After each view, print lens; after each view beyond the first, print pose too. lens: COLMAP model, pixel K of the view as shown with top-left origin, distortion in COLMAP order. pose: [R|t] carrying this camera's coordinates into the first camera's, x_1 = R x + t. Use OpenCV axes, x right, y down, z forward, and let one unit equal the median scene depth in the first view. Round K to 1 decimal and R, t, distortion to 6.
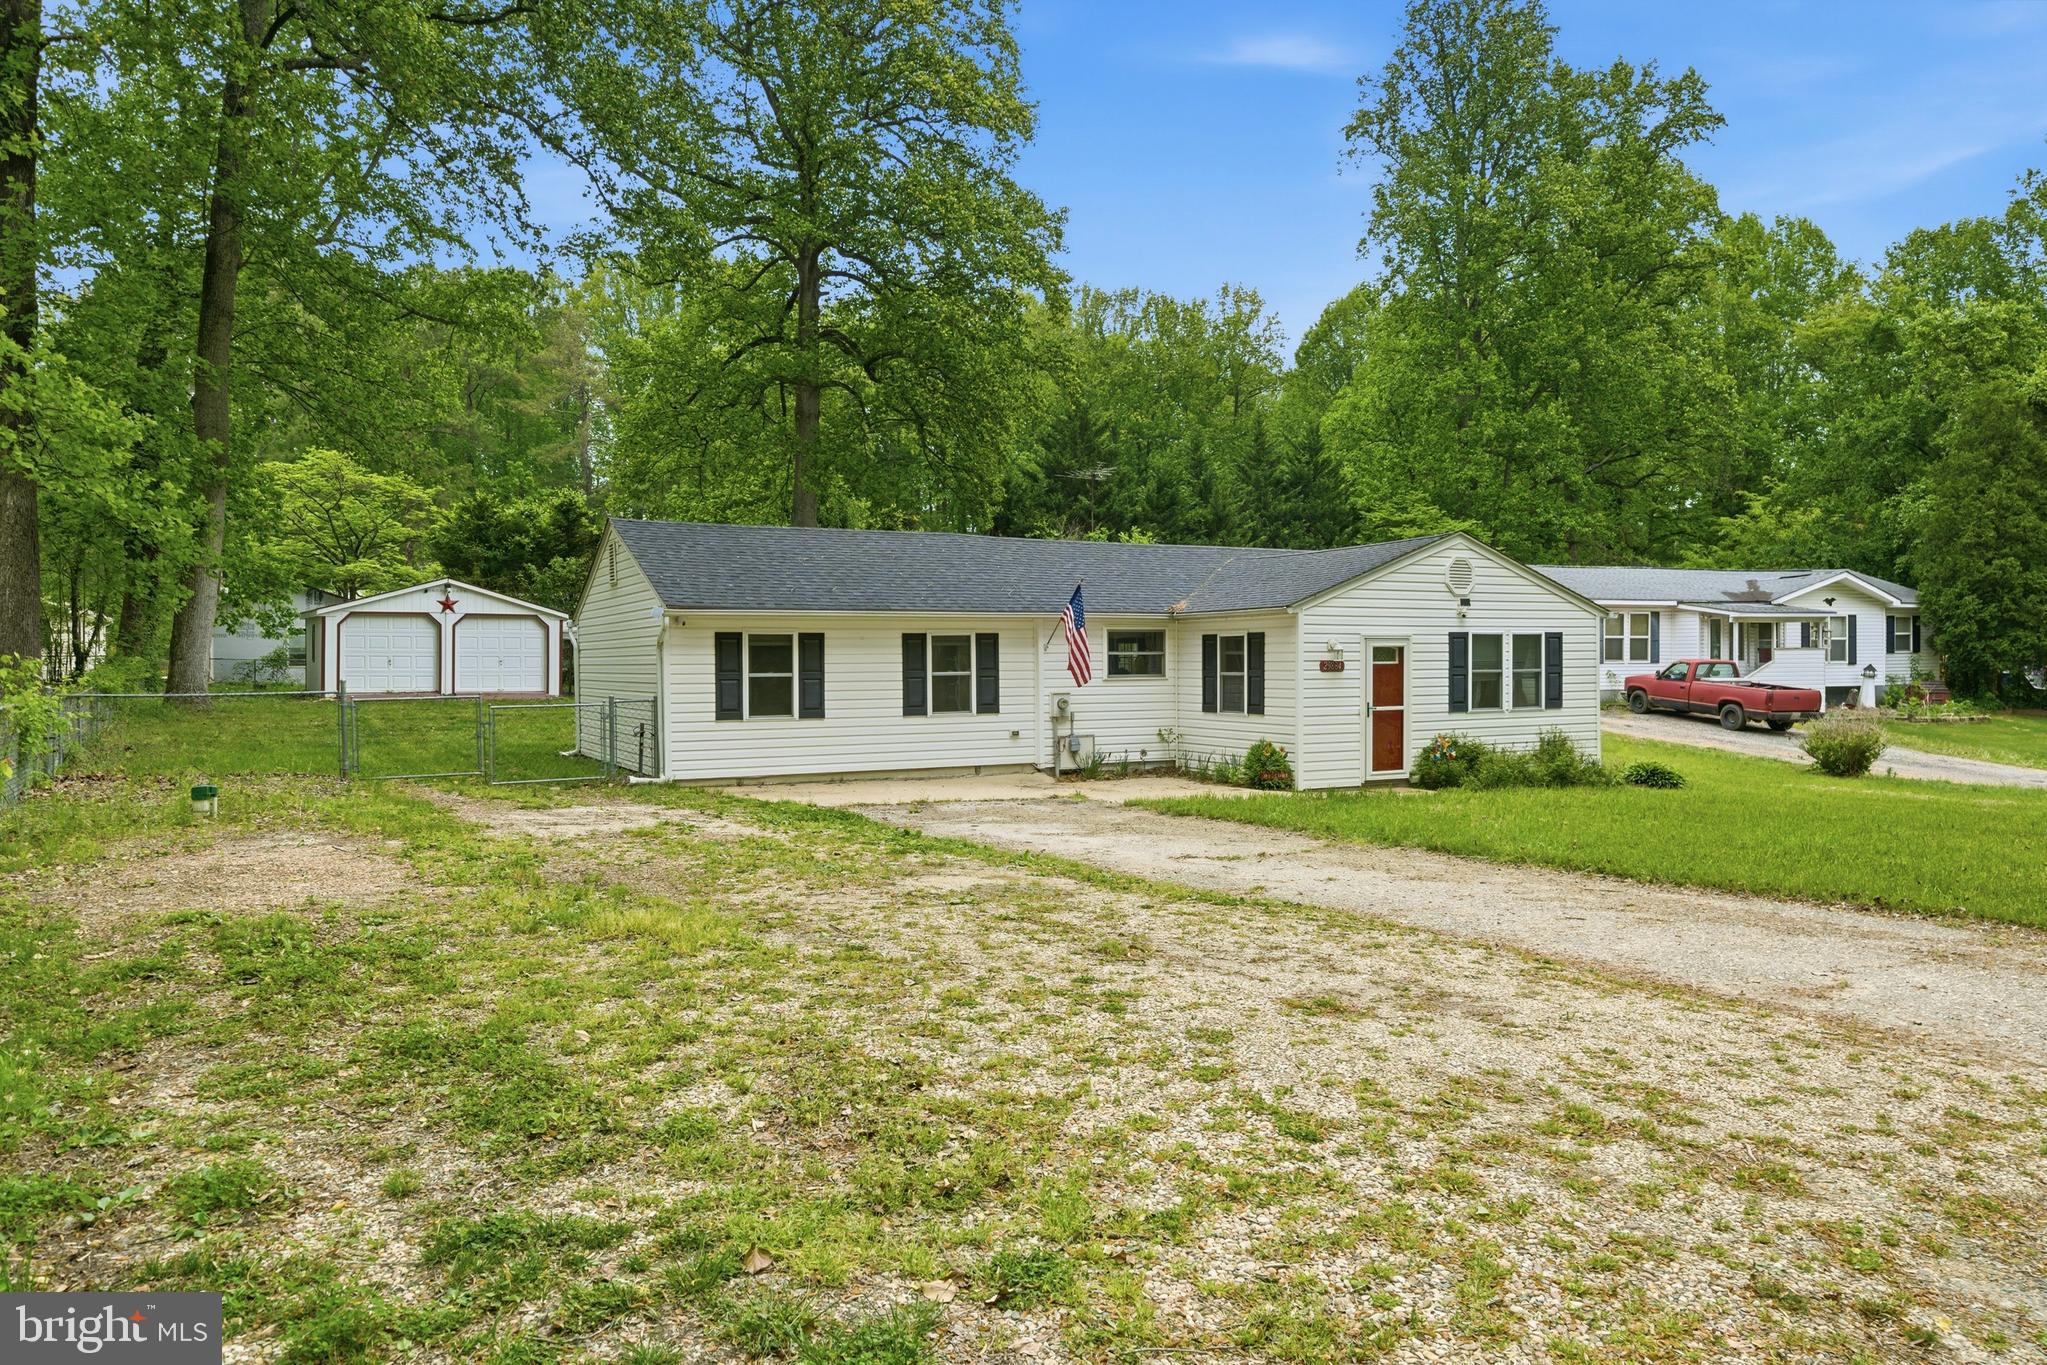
lens RADIAL K [[1429.4, 0, 965.5], [0, 1429.4, 676.0], [0, 0, 1]] dist [0.020469, -0.012559]
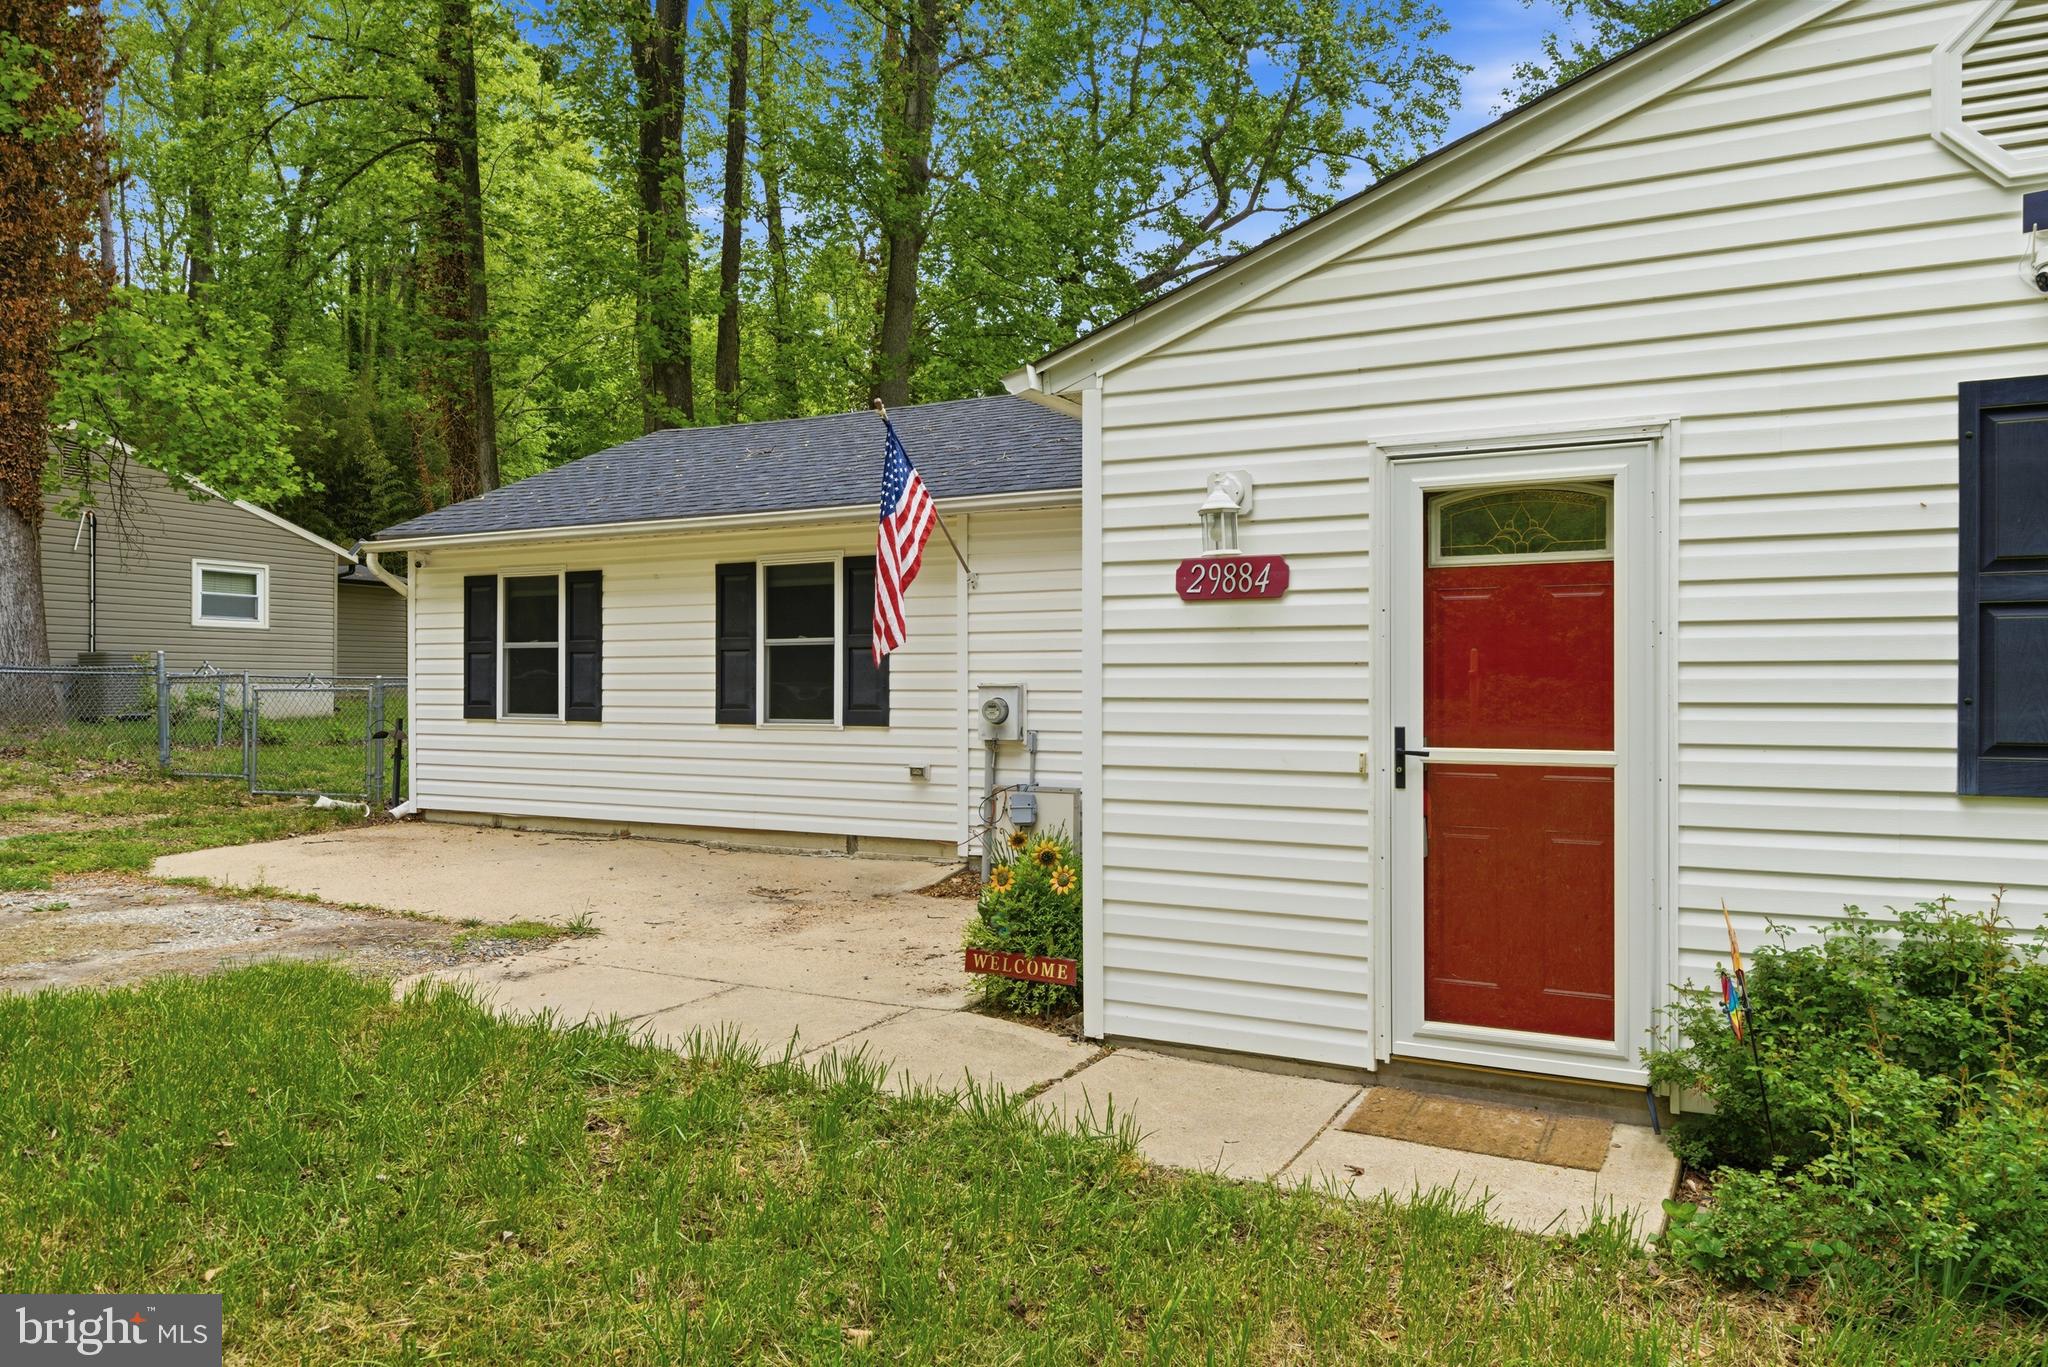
lens RADIAL K [[1349.5, 0, 1044.8], [0, 1349.5, 689.5], [0, 0, 1]] dist [0.011165, -0.015001]
pose [[0.585026, 0.011333, -0.810935, 0.284795], [-0.013294, 0.999902, 0.004384, 0.007990], [0.810905, 0.008216, 0.585120, 0.545853]]
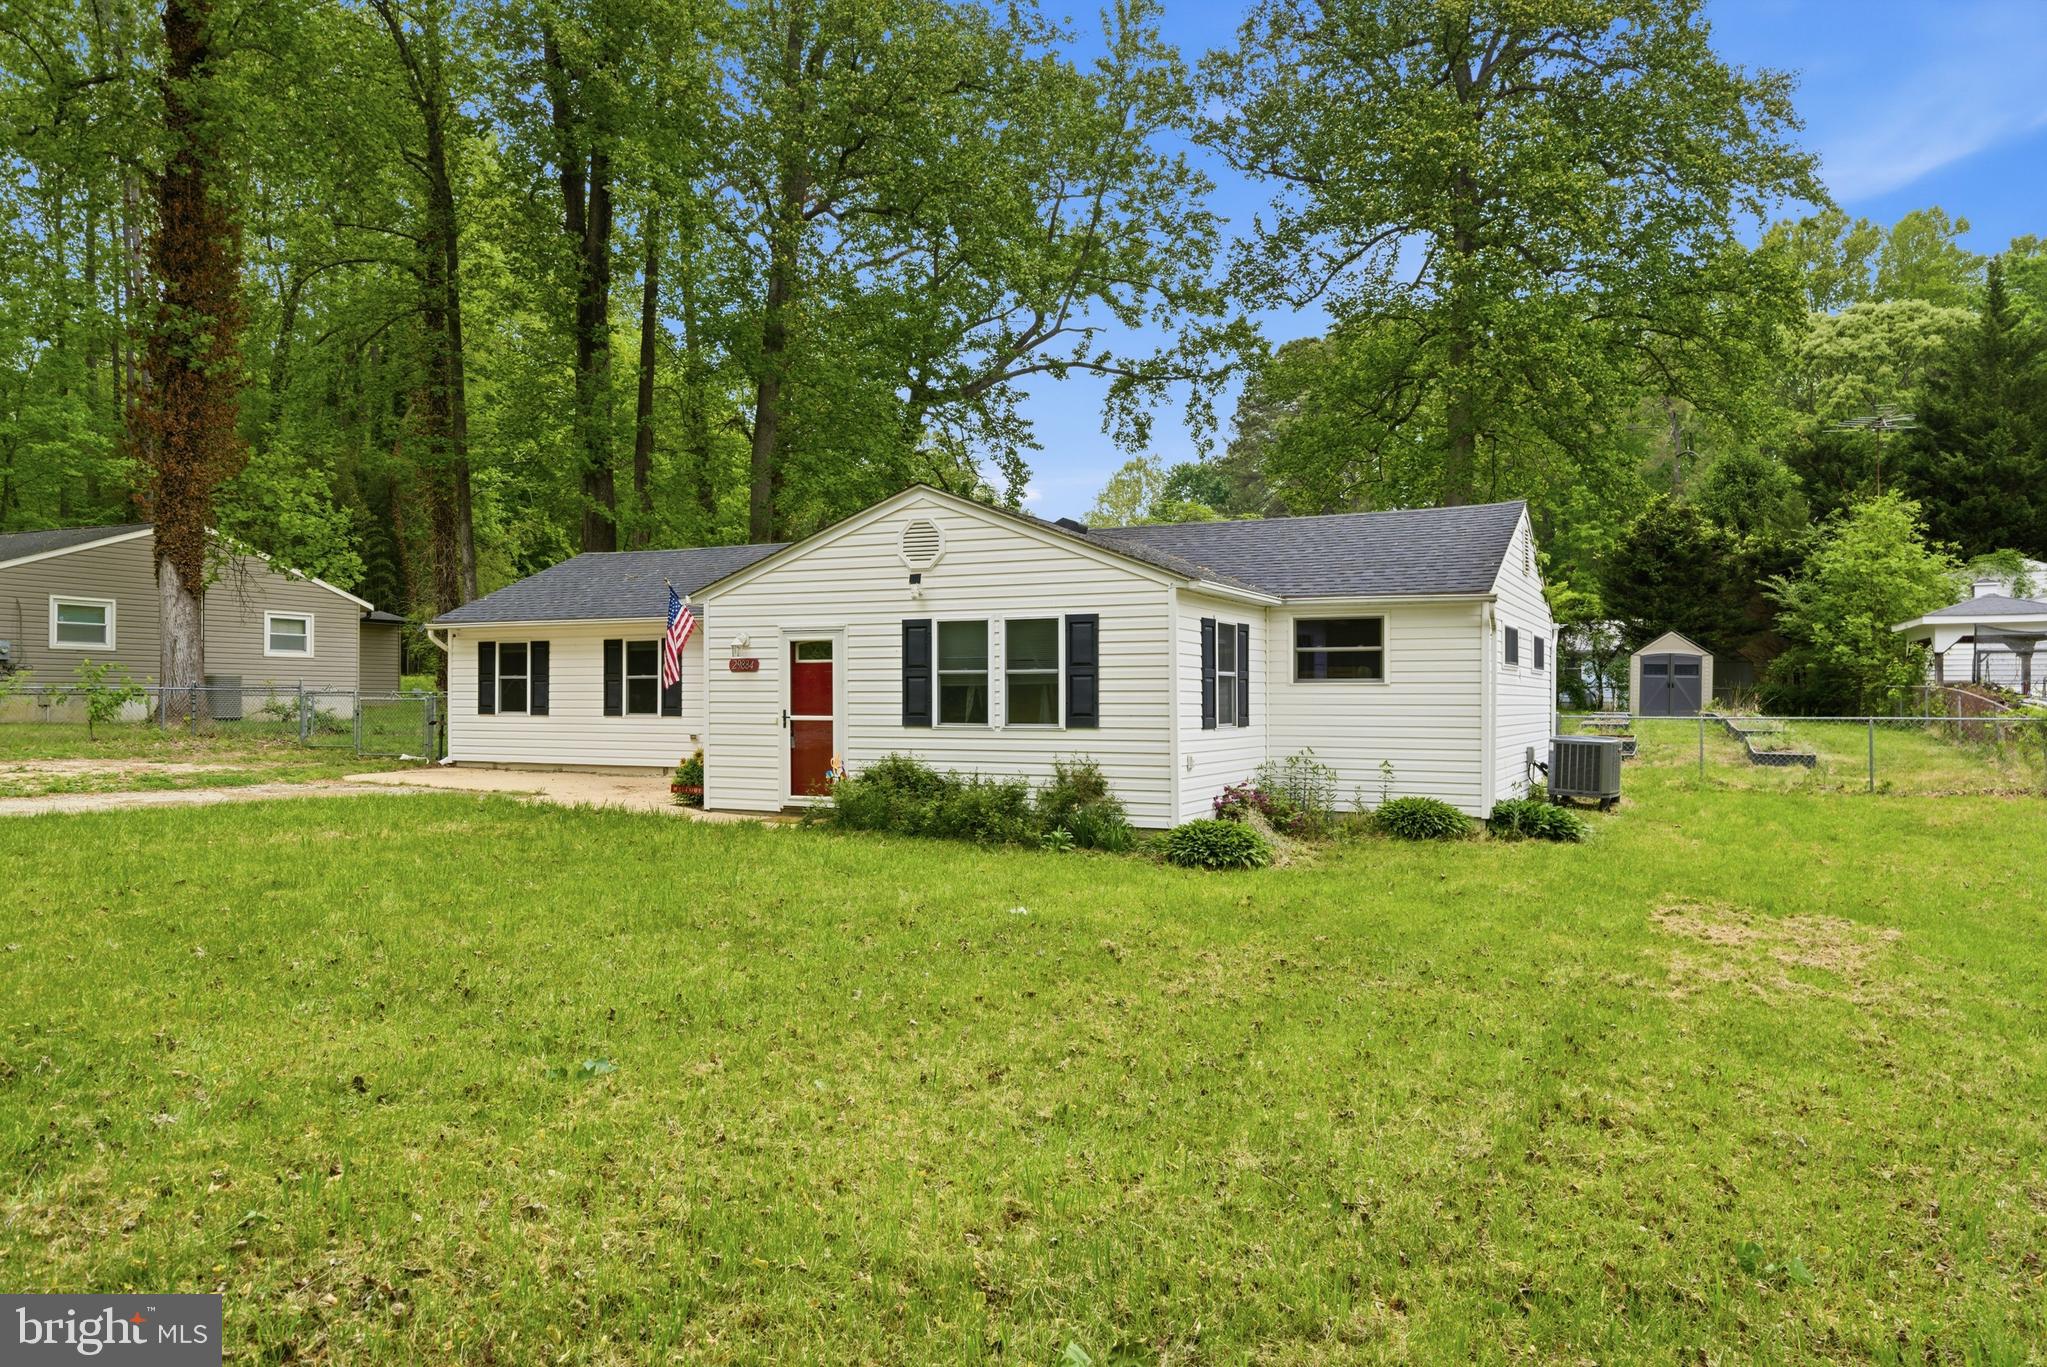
lens RADIAL K [[1348.9, 0, 1018.9], [0, 1348.9, 702.8], [0, 0, 1]] dist [0.011165, -0.015001]
pose [[0.600201, 0.011934, -0.799760, 0.647524], [-0.015627, 0.999873, 0.003193, 0.006623], [0.799697, 0.010582, 0.600311, 0.429893]]
